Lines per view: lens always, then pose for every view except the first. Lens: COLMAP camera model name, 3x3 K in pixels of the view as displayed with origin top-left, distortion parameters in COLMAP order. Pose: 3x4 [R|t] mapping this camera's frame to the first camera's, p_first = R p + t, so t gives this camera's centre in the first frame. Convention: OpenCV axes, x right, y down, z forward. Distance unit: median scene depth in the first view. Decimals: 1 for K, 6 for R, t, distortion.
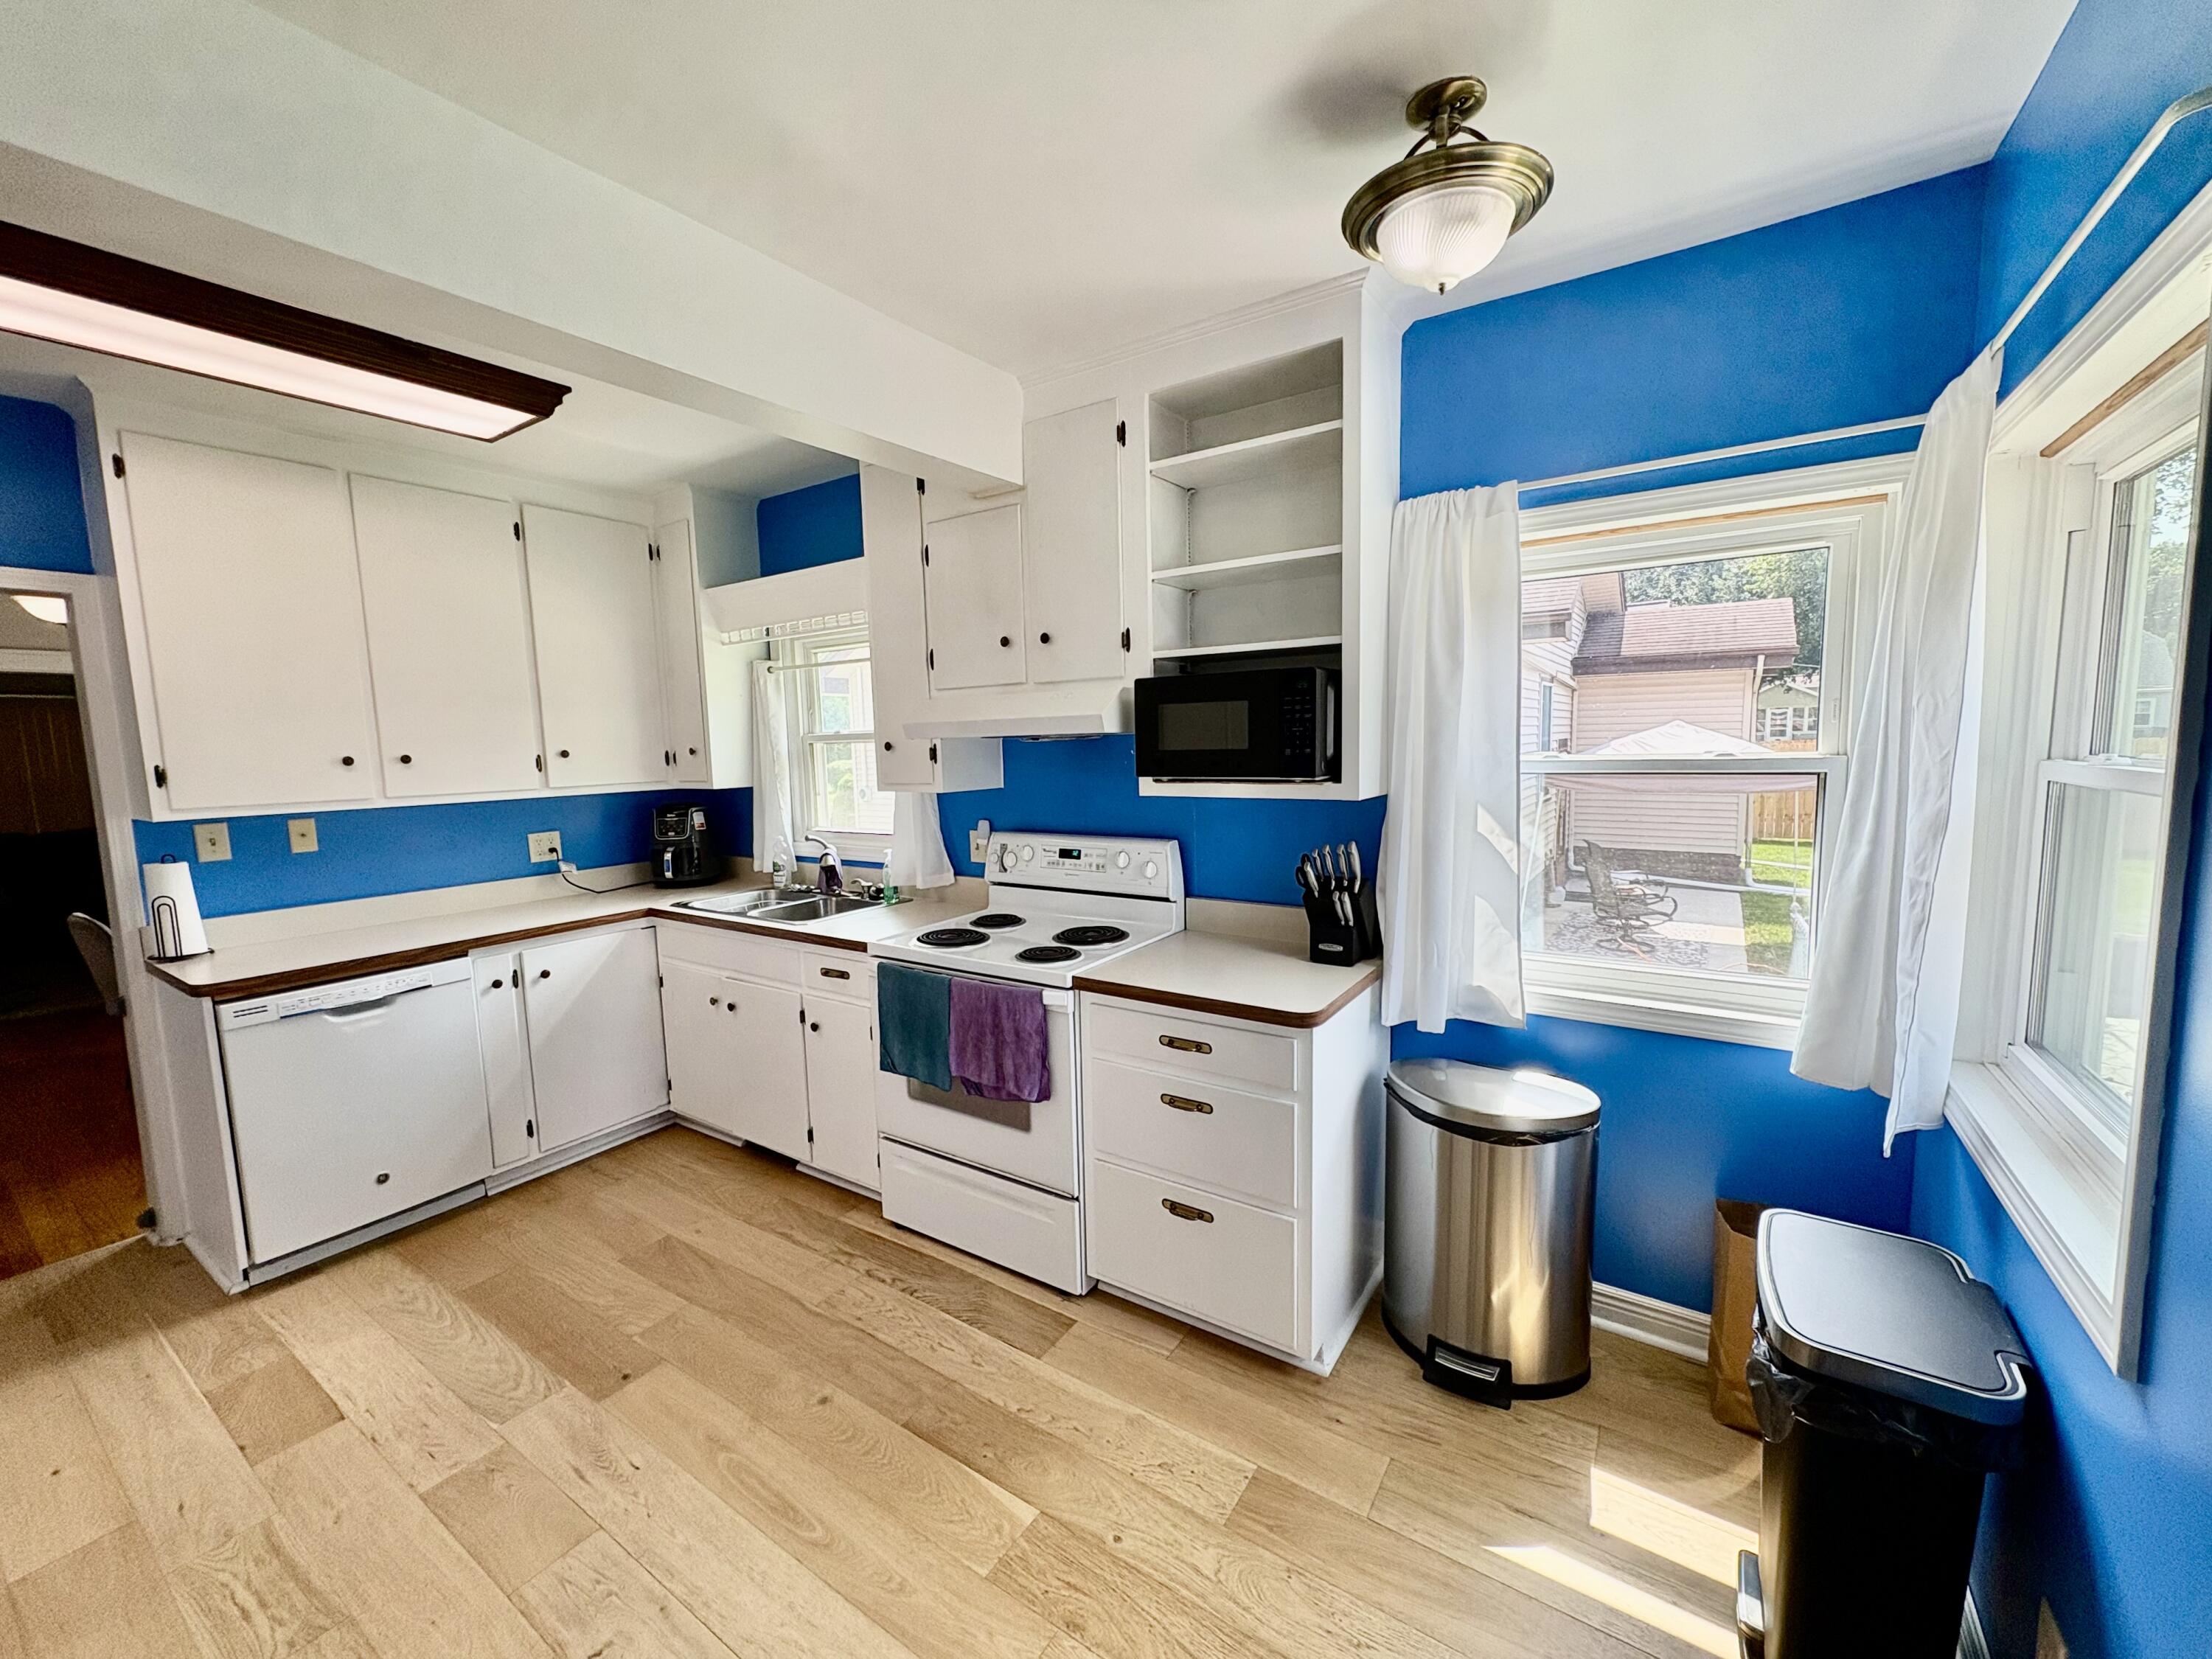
lens RADIAL K [[877.6, 0, 1106.8], [0, 877.6, 832.8], [0, 0, 1]] dist [-0.000452, 0.000549]
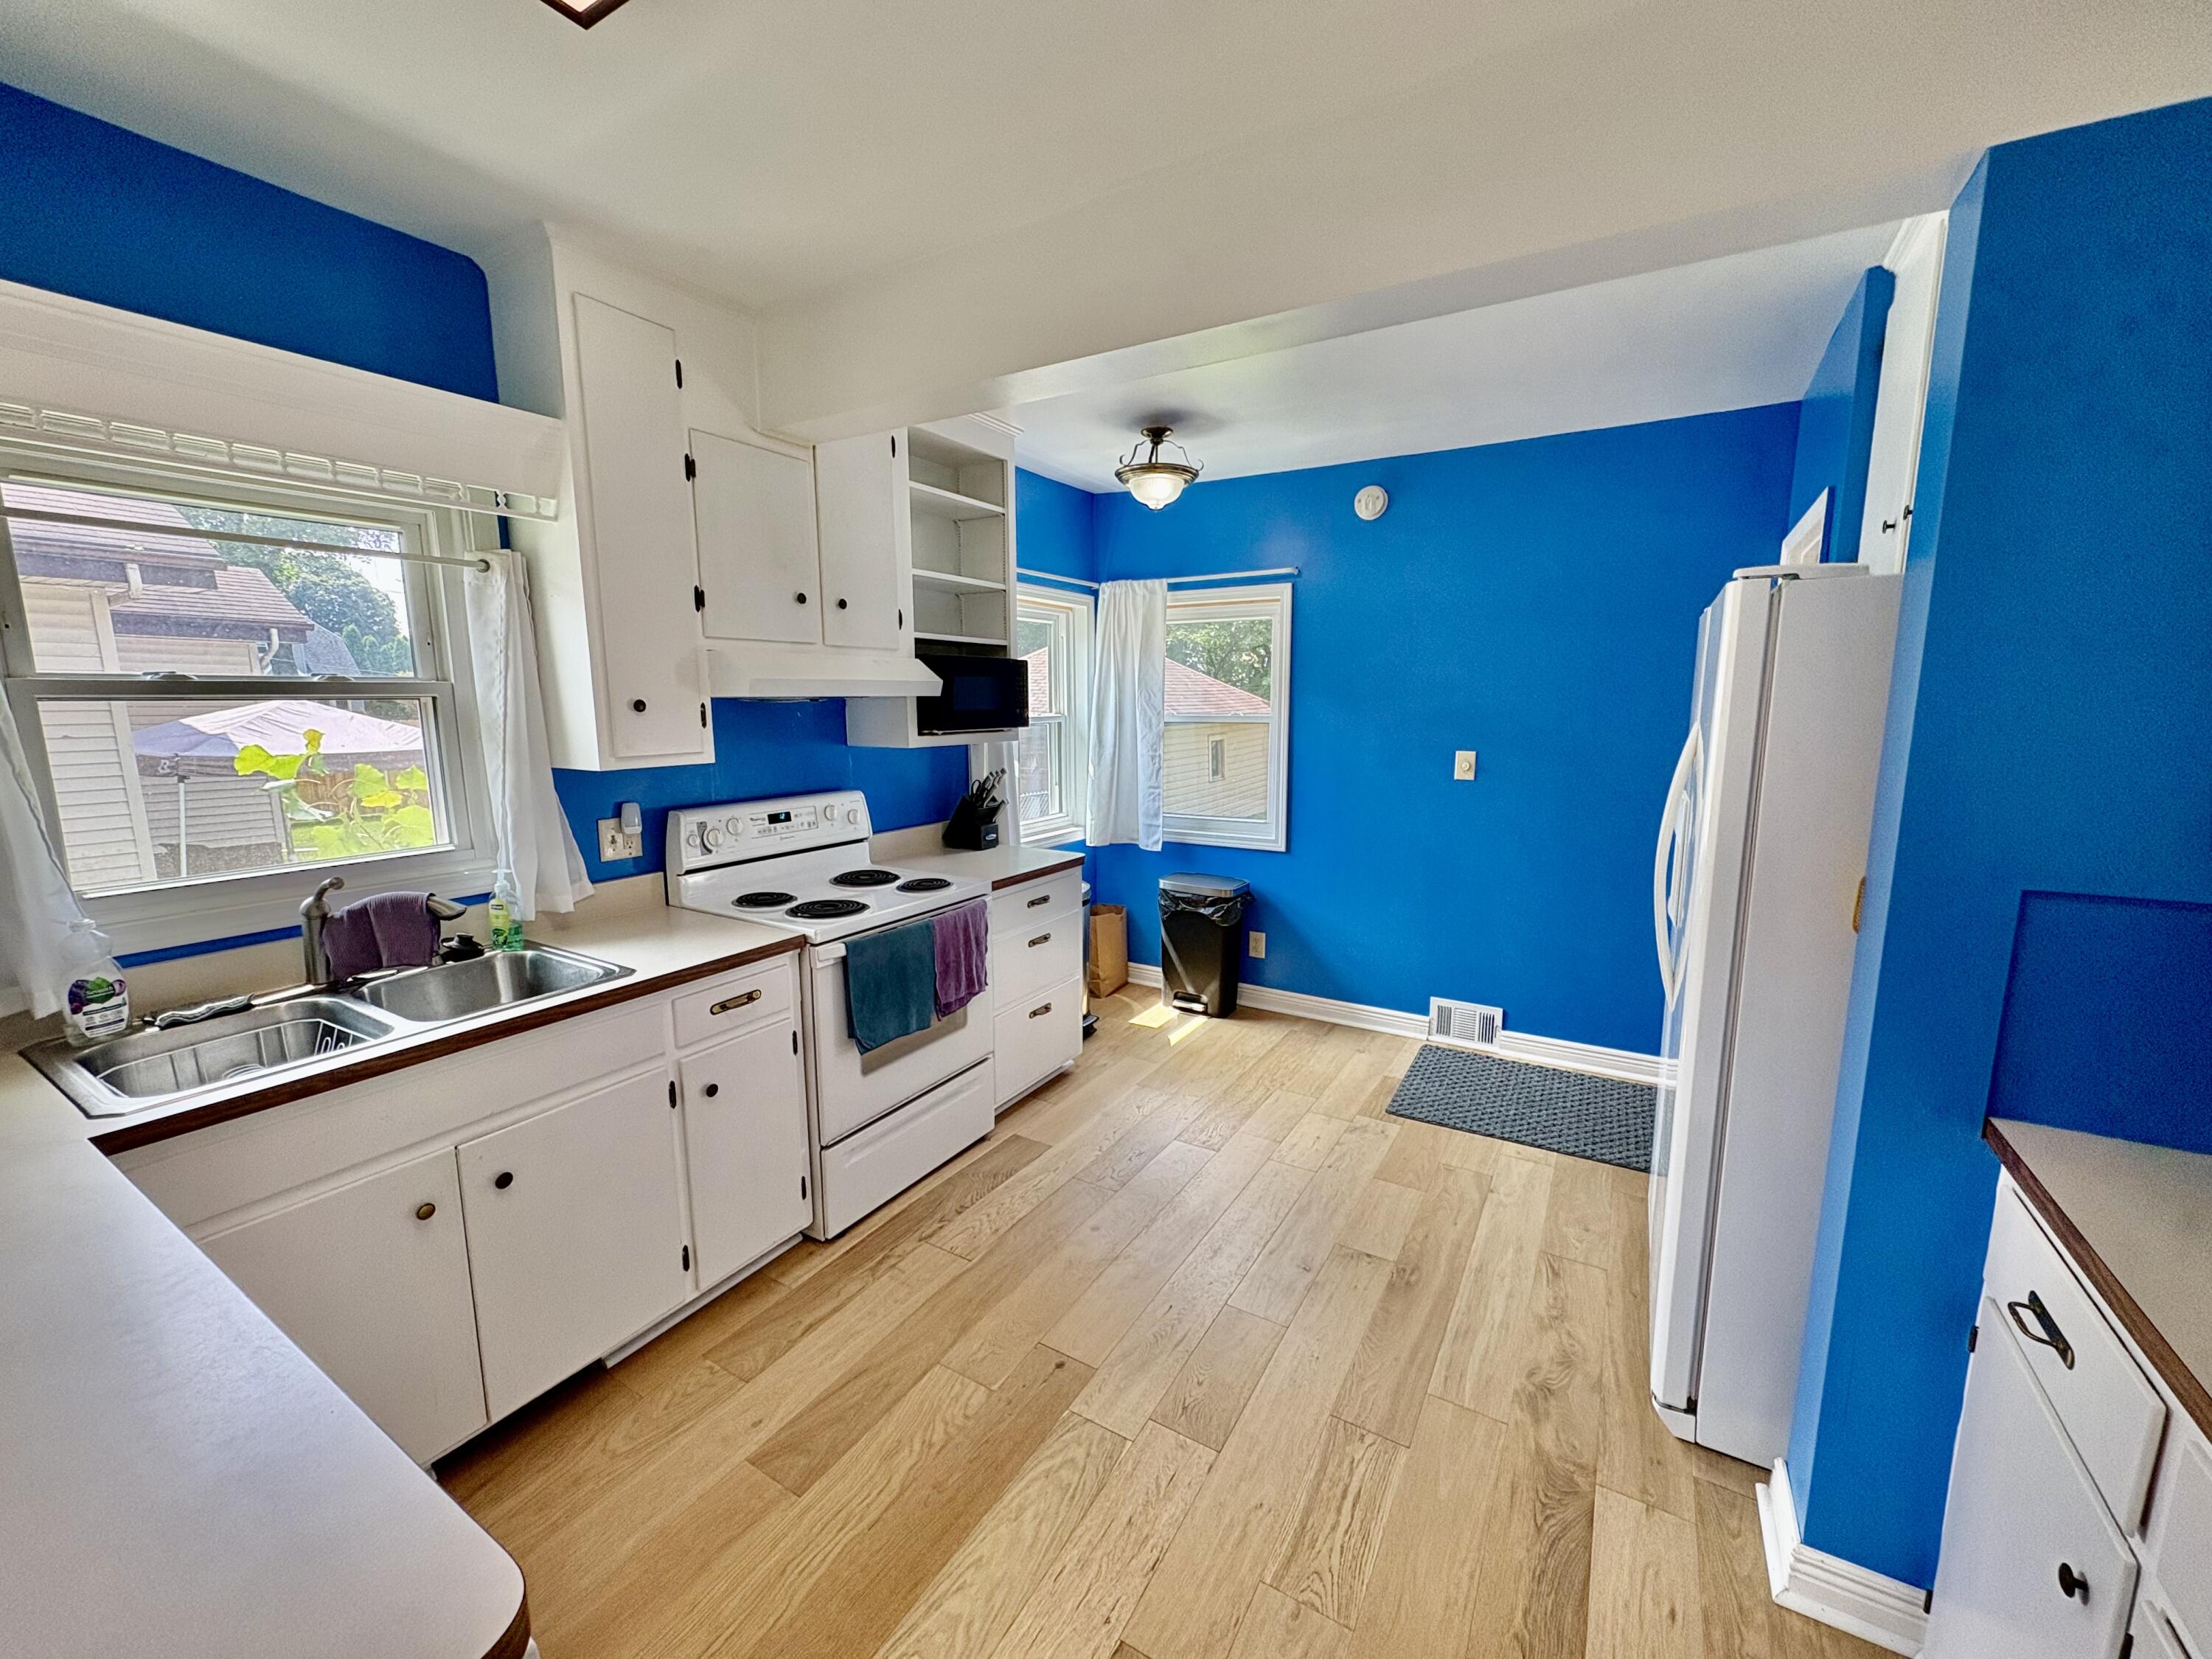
lens RADIAL K [[877.6, 0, 1104.7], [0, 877.6, 831.9], [0, 0, 1]] dist [-0.000452, 0.000549]
pose [[-0.045865, -0.127612, 0.990763, -1.112698], [0.110666, 0.985053, 0.132000, -0.053633], [-0.992799, 0.115698, -0.031058, 0.718494]]
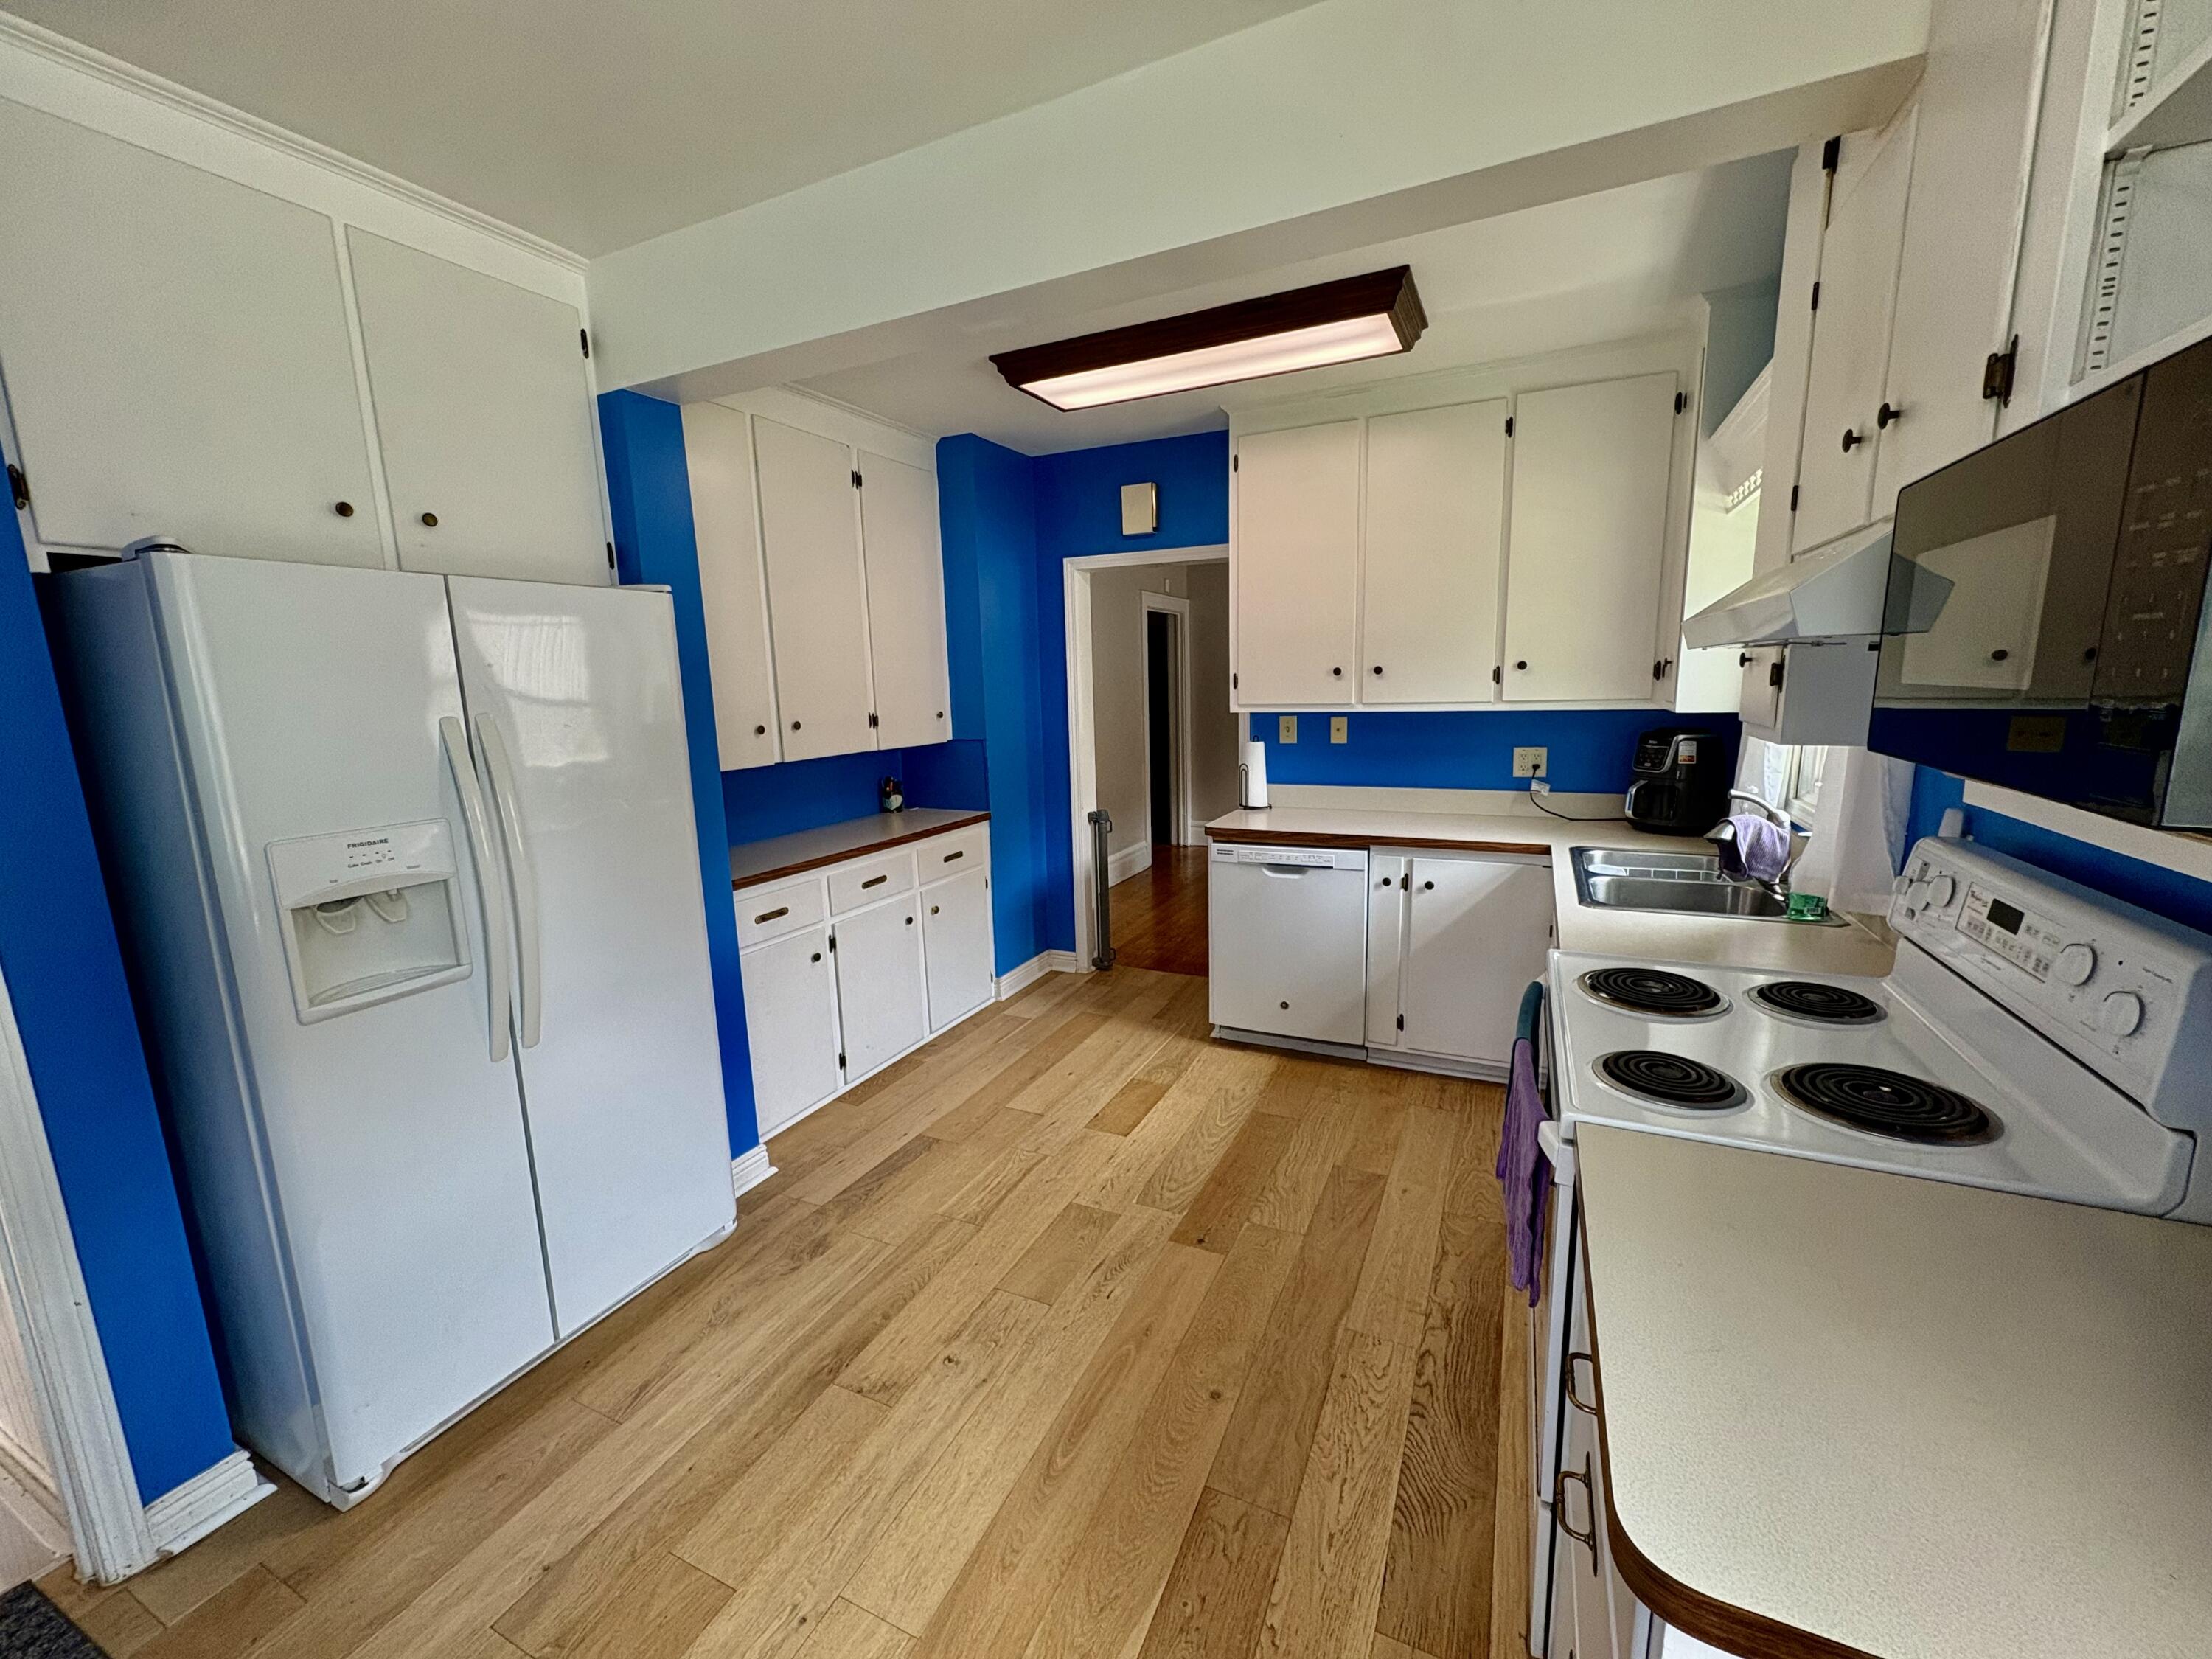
lens RADIAL K [[877.6, 0, 1106.2], [0, 877.6, 832.8], [0, 0, 1]] dist [-0.000452, 0.000549]
pose [[0.145868, 0.193531, -0.970190, 0.323759], [-0.081915, 0.979674, 0.183107, -0.062717], [0.985907, 0.052763, 0.158756, 0.532595]]
